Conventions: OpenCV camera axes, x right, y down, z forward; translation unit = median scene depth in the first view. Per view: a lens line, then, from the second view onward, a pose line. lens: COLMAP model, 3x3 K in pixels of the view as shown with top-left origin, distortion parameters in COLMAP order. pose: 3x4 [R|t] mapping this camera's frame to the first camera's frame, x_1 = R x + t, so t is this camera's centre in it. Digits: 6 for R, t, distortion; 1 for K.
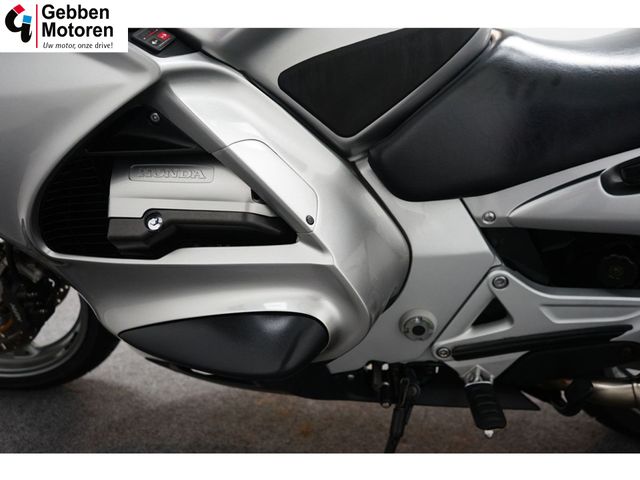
lens RADIAL K [[508.9, 0, 320.0], [0, 508.9, 240.0], [0, 0, 1]] dist [-0.010225, -0.003036]
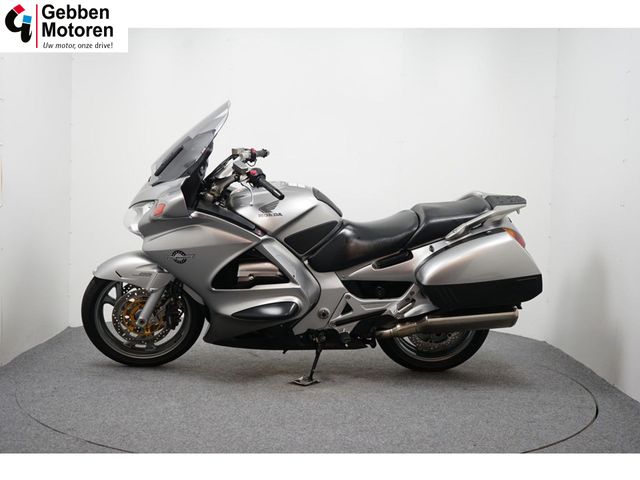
lens RADIAL K [[845.7, 0, 320.0], [0, 845.7, 240.0], [0, 0, 1]] dist [0.007455, 0.002021]
pose [[0.987210, -0.002365, 0.159406, -0.701678], [0.030213, 0.984544, -0.172509, 0.667655], [-0.156535, 0.175119, 0.972024, -4.409973]]
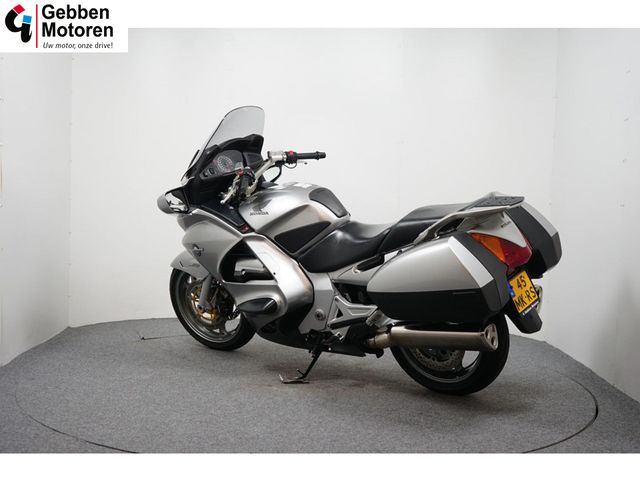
lens RADIAL K [[845.7, 0, 320.0], [0, 845.7, 240.0], [0, 0, 1]] dist [0.007455, 0.002021]
pose [[0.856554, 0.035841, -0.514812, 3.038153], [-0.134418, 0.978645, -0.155516, 0.563715], [0.498244, 0.202408, 0.843080, -3.658214]]
